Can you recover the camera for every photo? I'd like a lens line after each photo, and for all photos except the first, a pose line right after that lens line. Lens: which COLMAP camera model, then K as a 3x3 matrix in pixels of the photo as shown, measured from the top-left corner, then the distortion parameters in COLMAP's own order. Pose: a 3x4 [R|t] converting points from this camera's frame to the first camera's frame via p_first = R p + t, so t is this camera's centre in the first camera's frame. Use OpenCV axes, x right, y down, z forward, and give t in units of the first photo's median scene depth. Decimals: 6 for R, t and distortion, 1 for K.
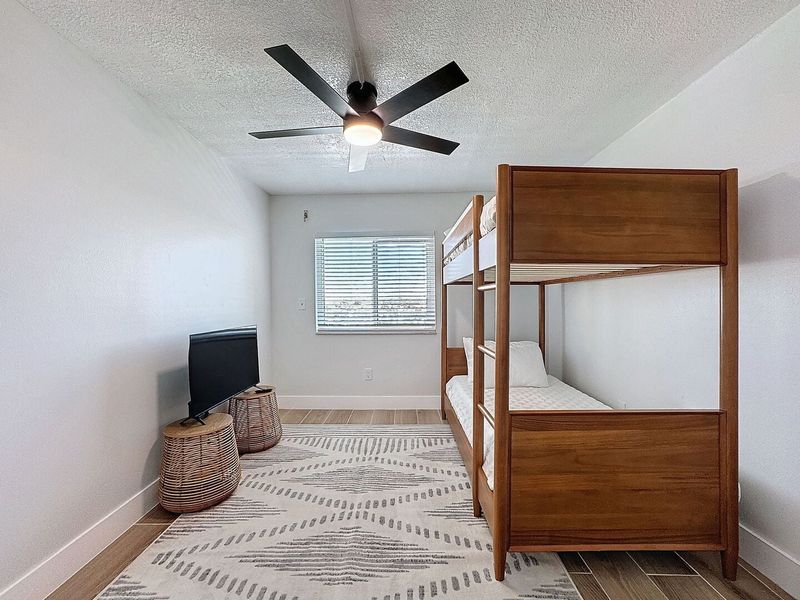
lens RADIAL K [[324.9, 0, 401.5], [0, 324.9, 302.1], [0, 0, 1]] dist [-0.028933, 0.005608]
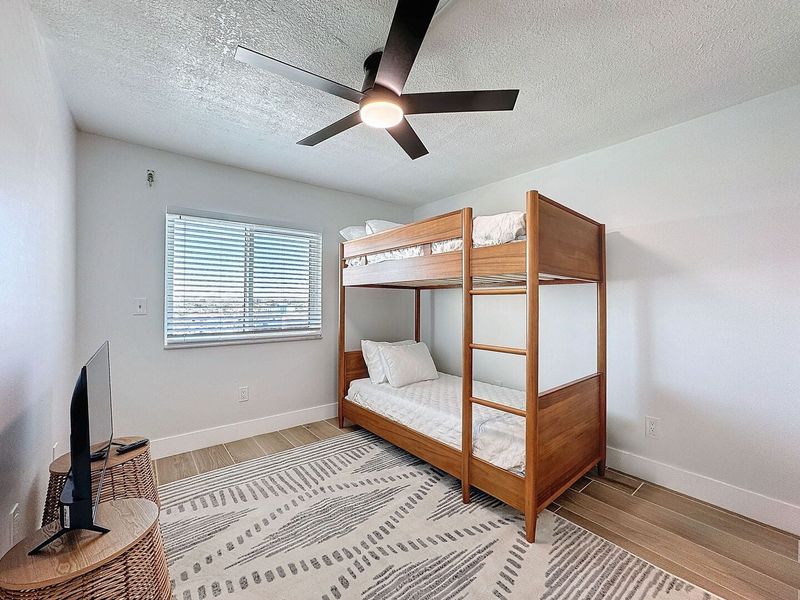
lens RADIAL K [[321.4, 0, 400.0], [0, 321.4, 300.0], [0, 0, 1]] dist [-0.017085, 0.000347]
pose [[0.774377, 0.013113, 0.632588, -0.414854], [-0.005148, 0.999883, -0.014424, -0.000725], [-0.632703, 0.007913, 0.774354, 0.199026]]
